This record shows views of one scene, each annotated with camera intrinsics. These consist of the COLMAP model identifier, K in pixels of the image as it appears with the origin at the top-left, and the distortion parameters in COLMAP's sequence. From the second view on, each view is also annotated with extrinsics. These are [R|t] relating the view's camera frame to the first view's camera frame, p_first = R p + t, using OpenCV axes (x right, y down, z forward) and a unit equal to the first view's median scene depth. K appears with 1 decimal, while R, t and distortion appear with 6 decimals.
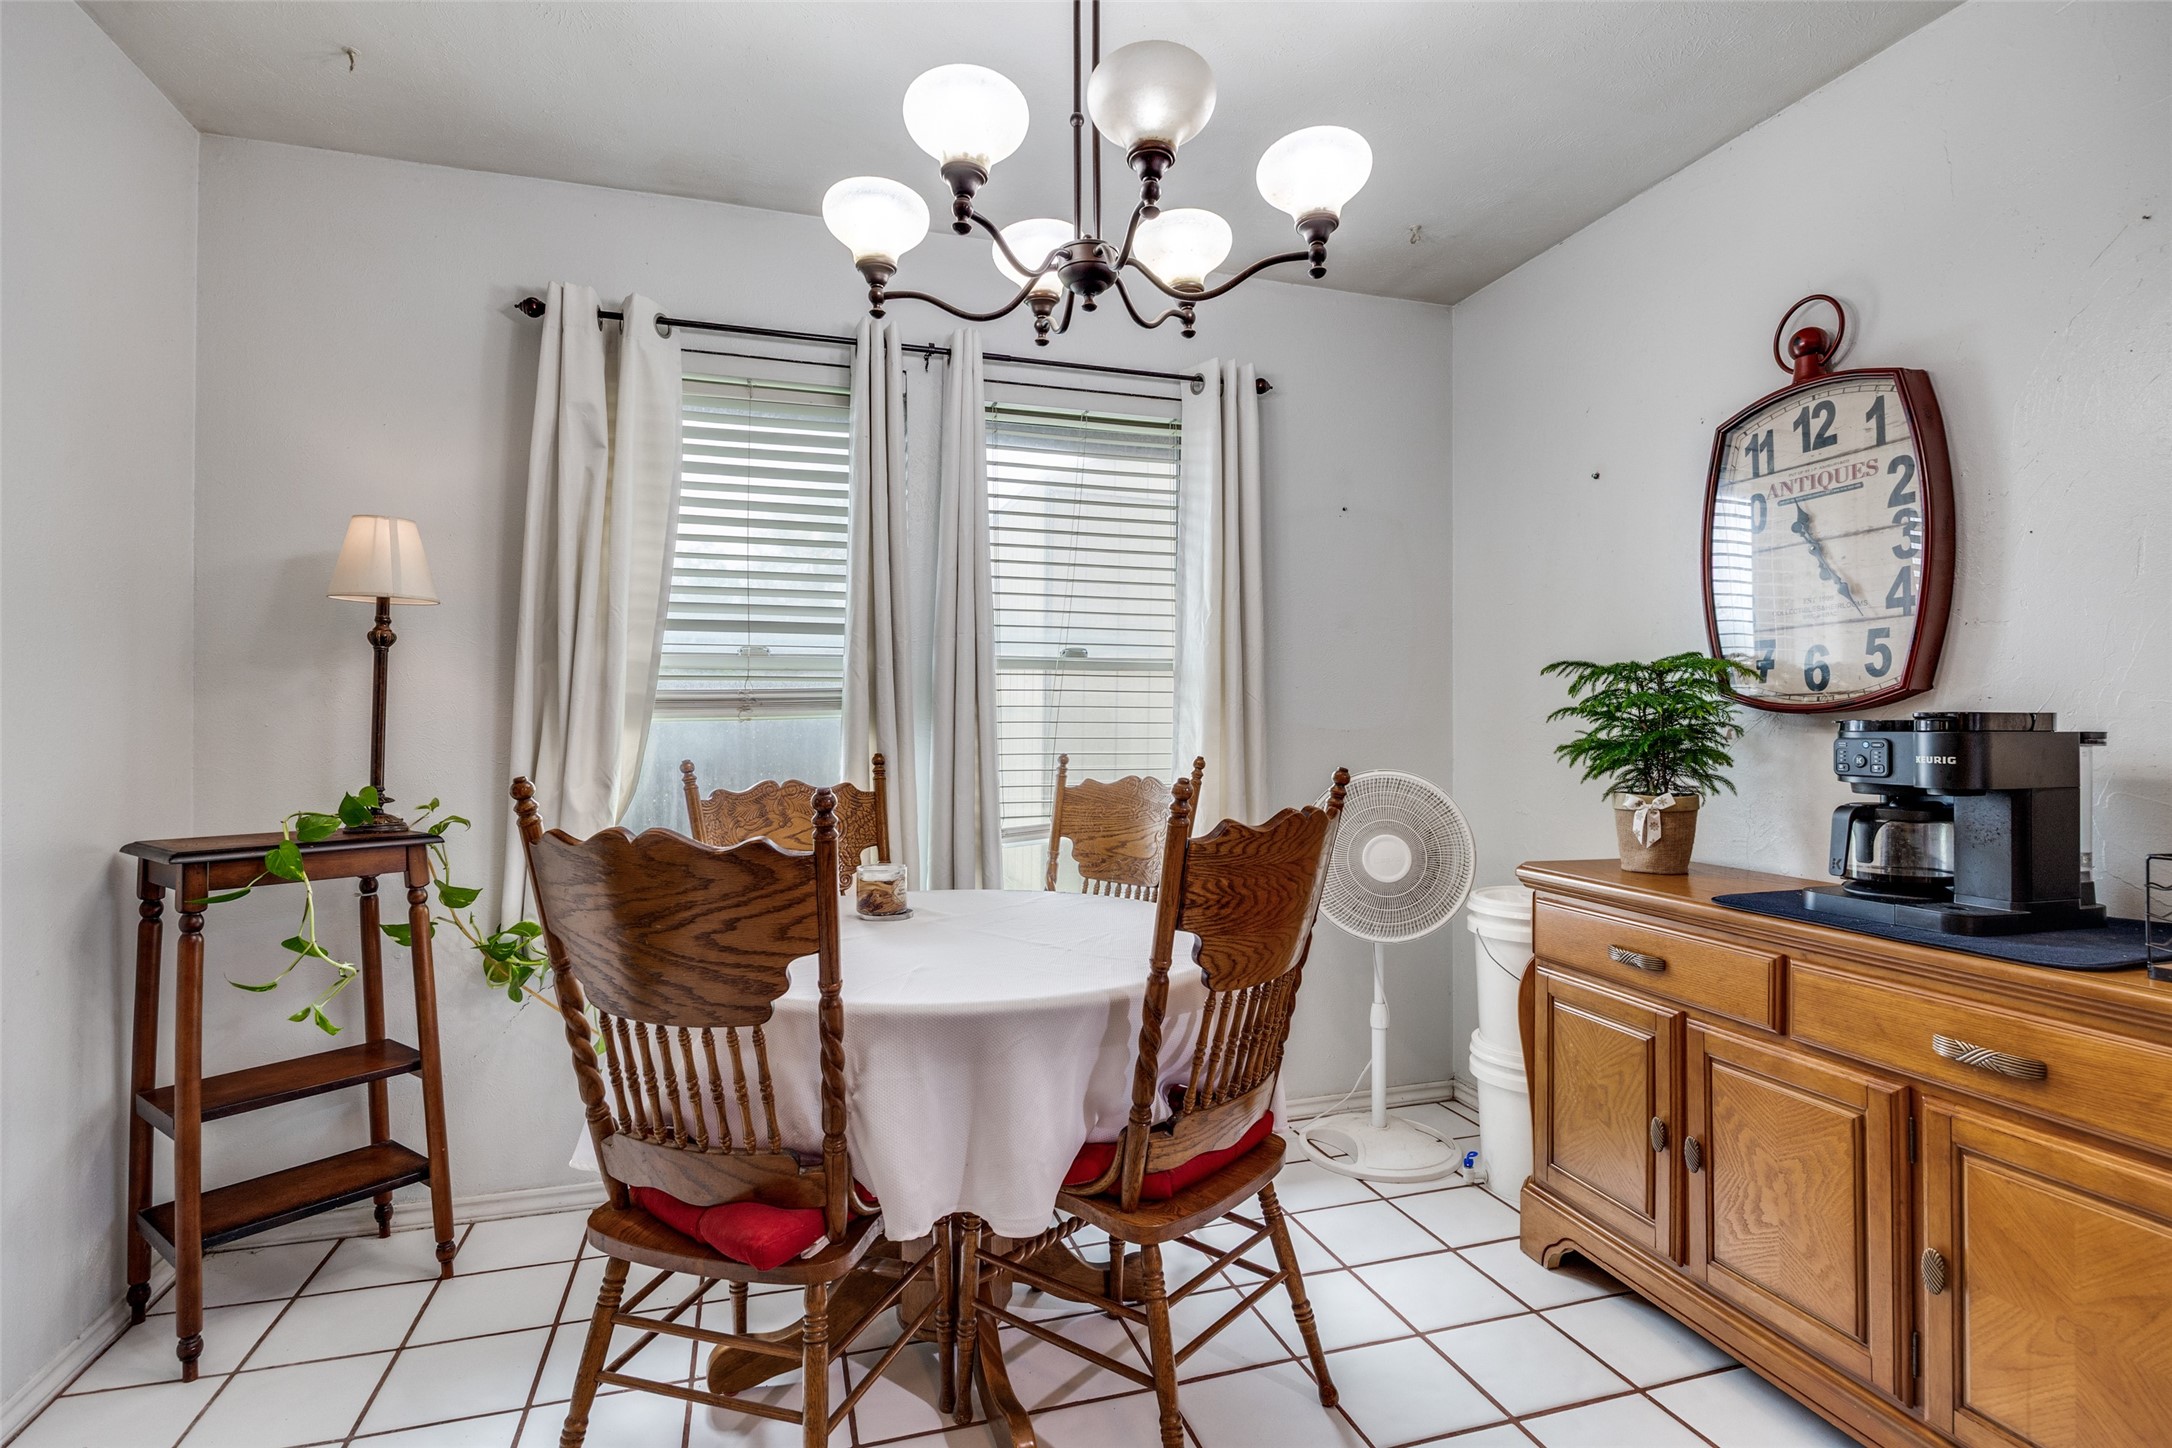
lens RADIAL K [[1049.7, 0, 1085.0], [0, 1049.7, 721.7], [0, 0, 1]] dist [-0.011872, 0.000422]
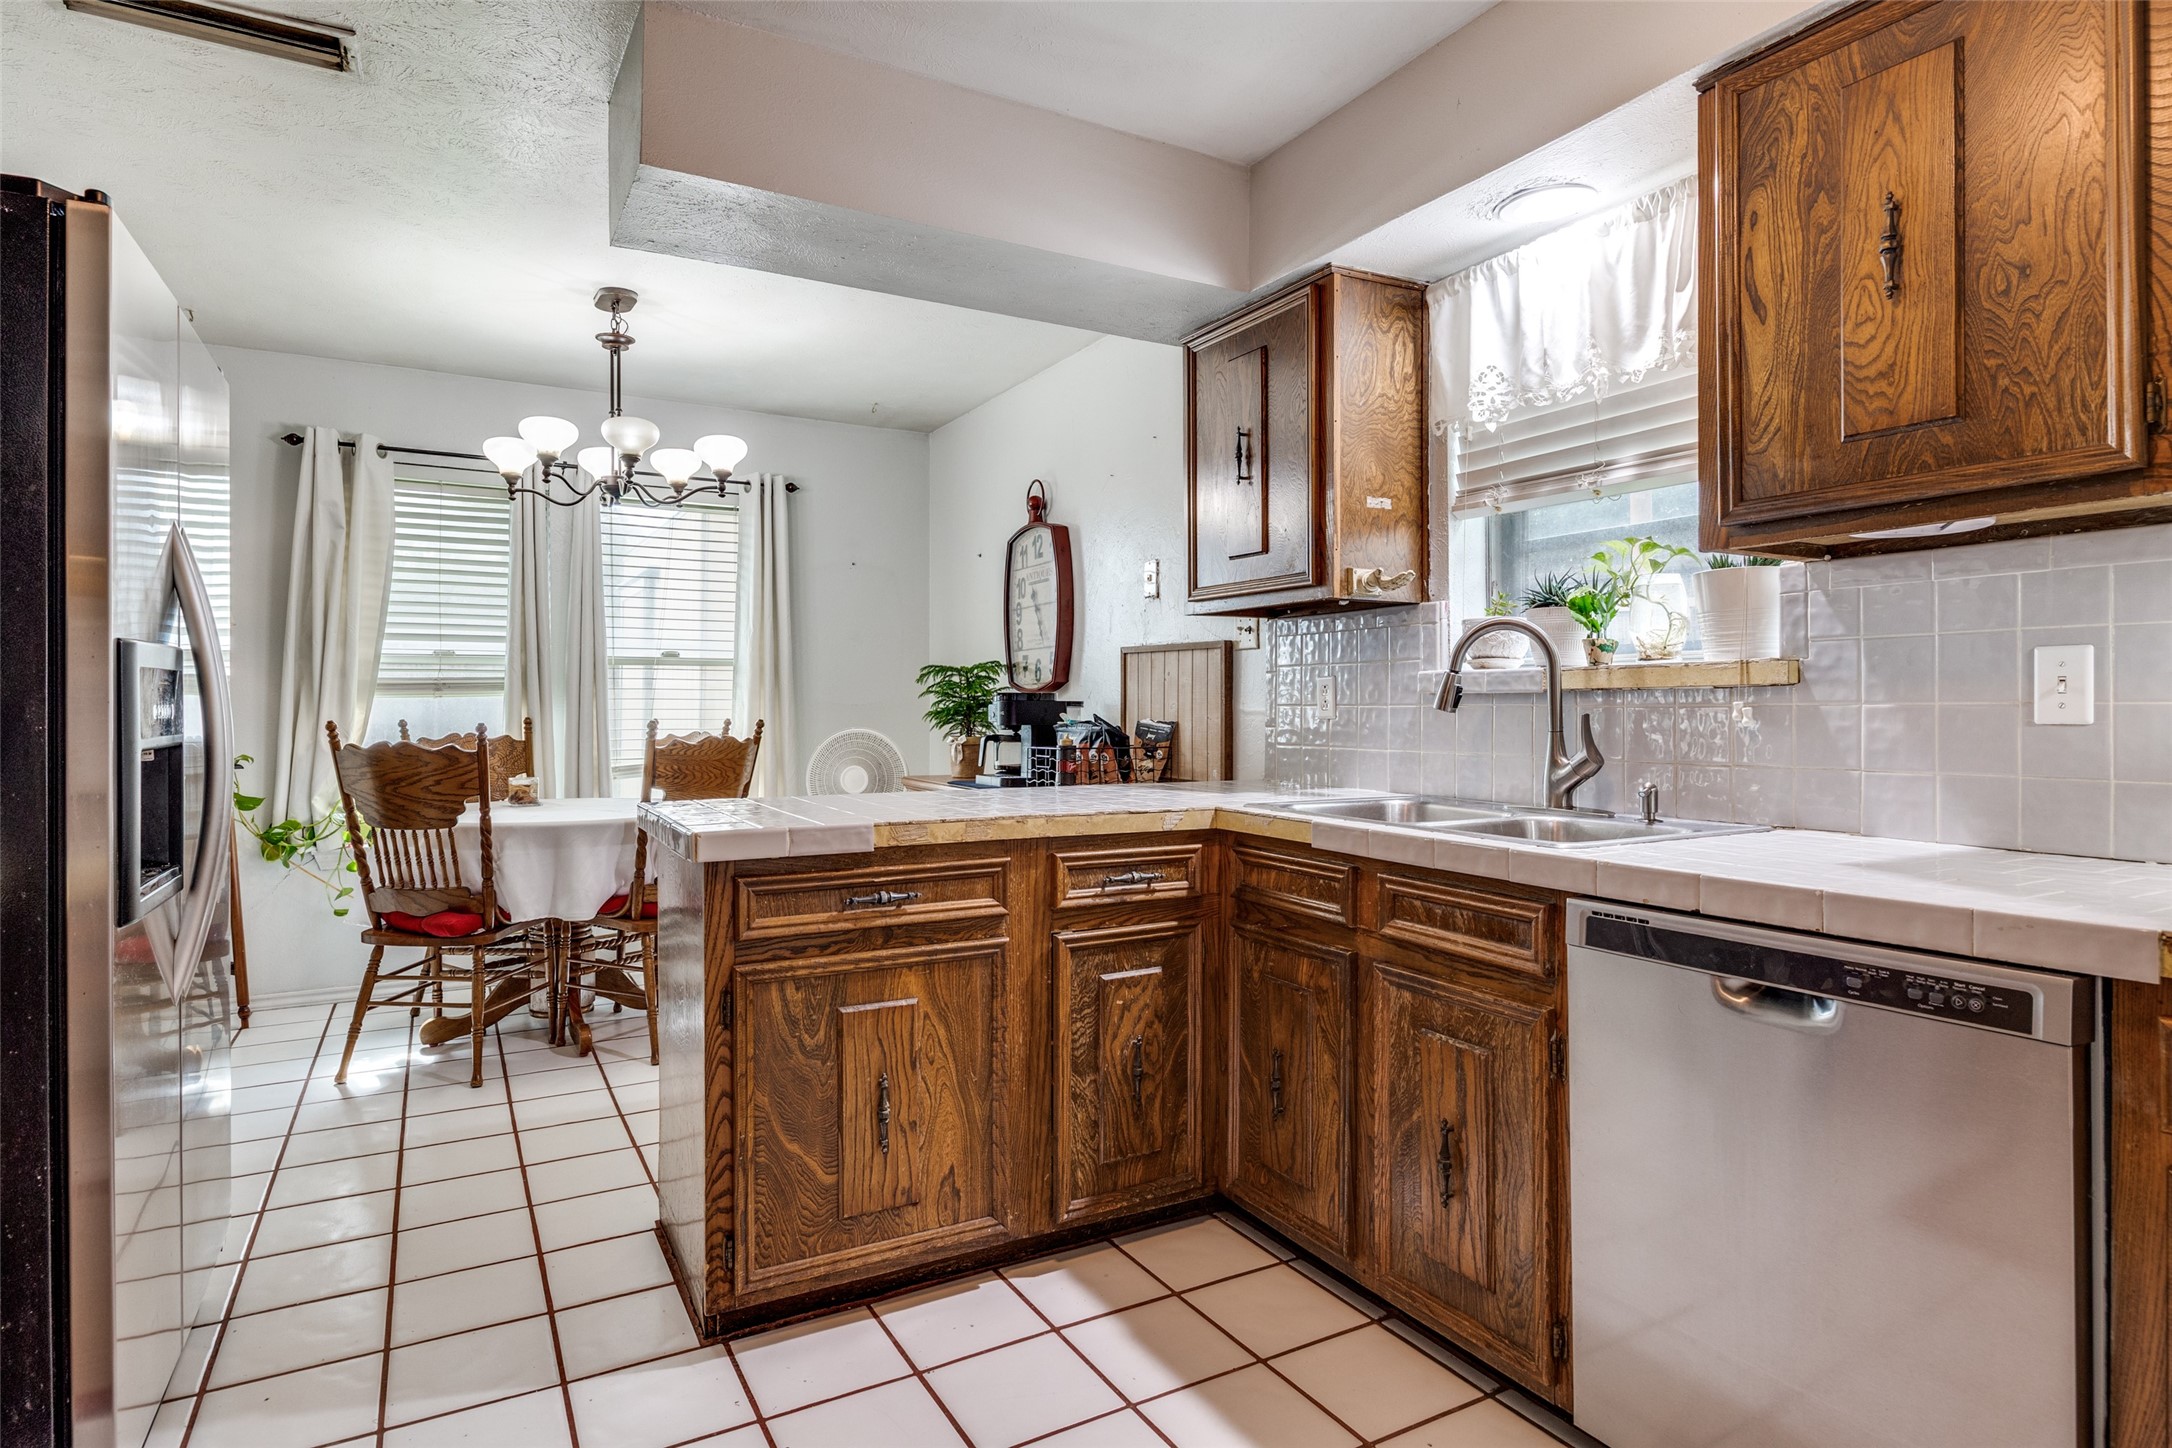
lens RADIAL K [[1170.3, 0, 1096.1], [0, 1170.3, 708.6], [0, 0, 1]] dist [-0.005438, -0.000728]
pose [[0.977634, -0.000255, 0.210314, 0.335427], [-0.000103, 0.999999, 0.001690, 0.016104], [-0.210314, -0.001673, 0.977632, -1.133358]]
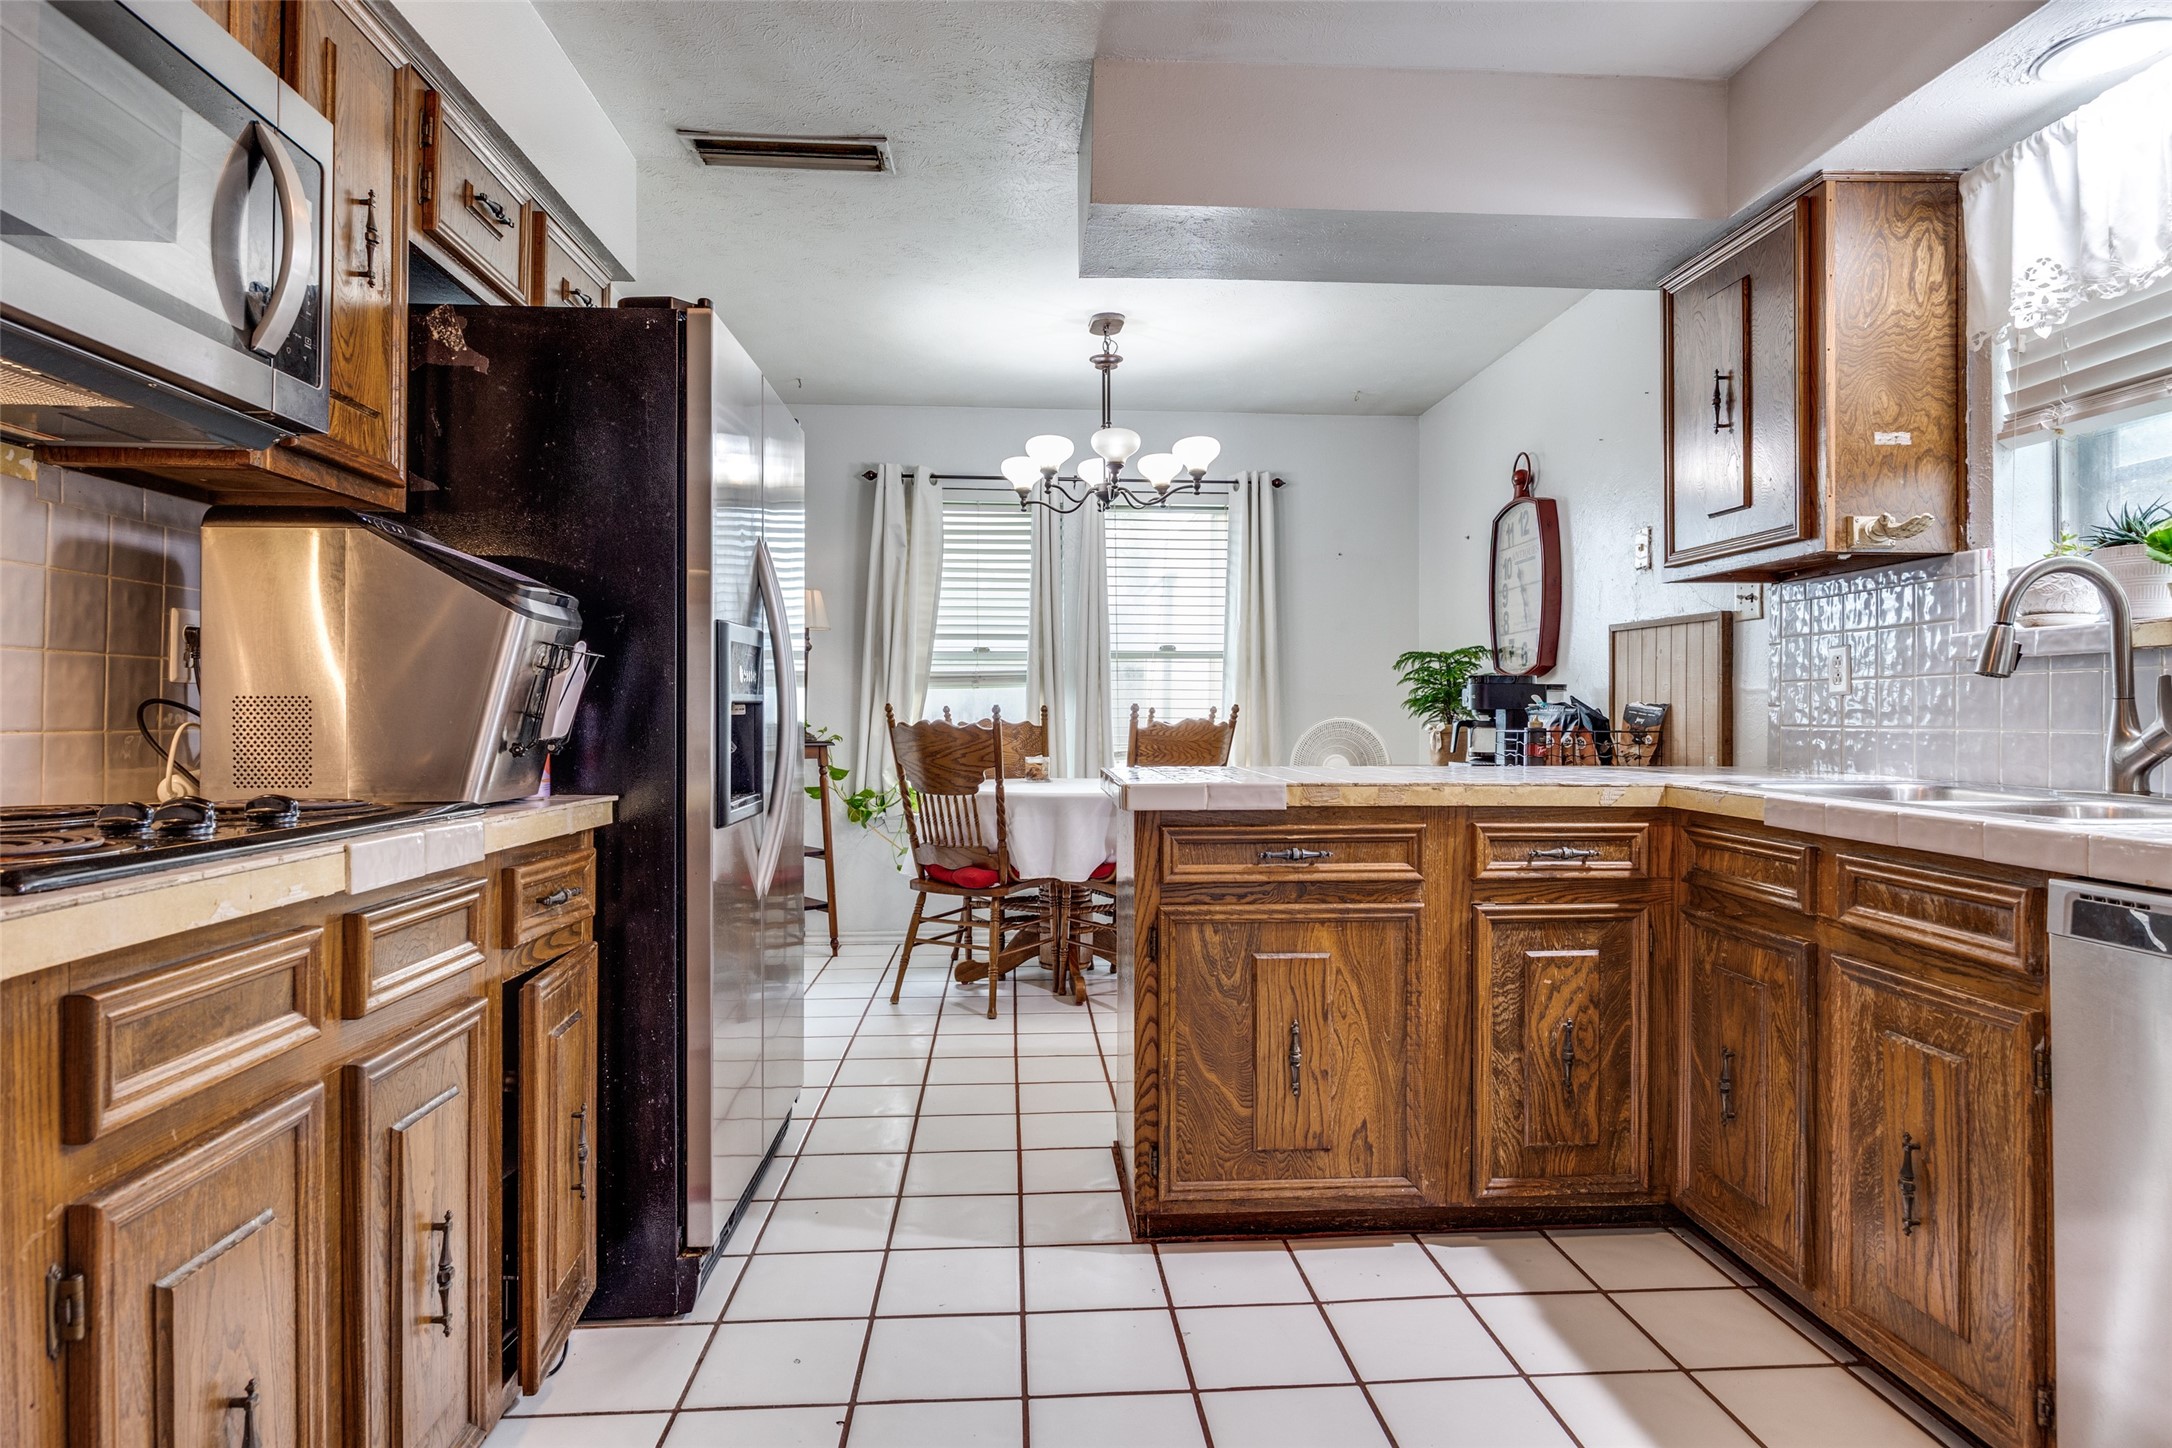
lens RADIAL K [[1216.6, 0, 1083.7], [0, 1216.6, 711.6], [0, 0, 1]] dist [-0.006012, -0.001392]
pose [[0.970904, 0.000662, -0.239468, 0.446462], [-0.001202, 0.999997, -0.002110, 0.053454], [0.239466, 0.002336, 0.970902, -1.233772]]
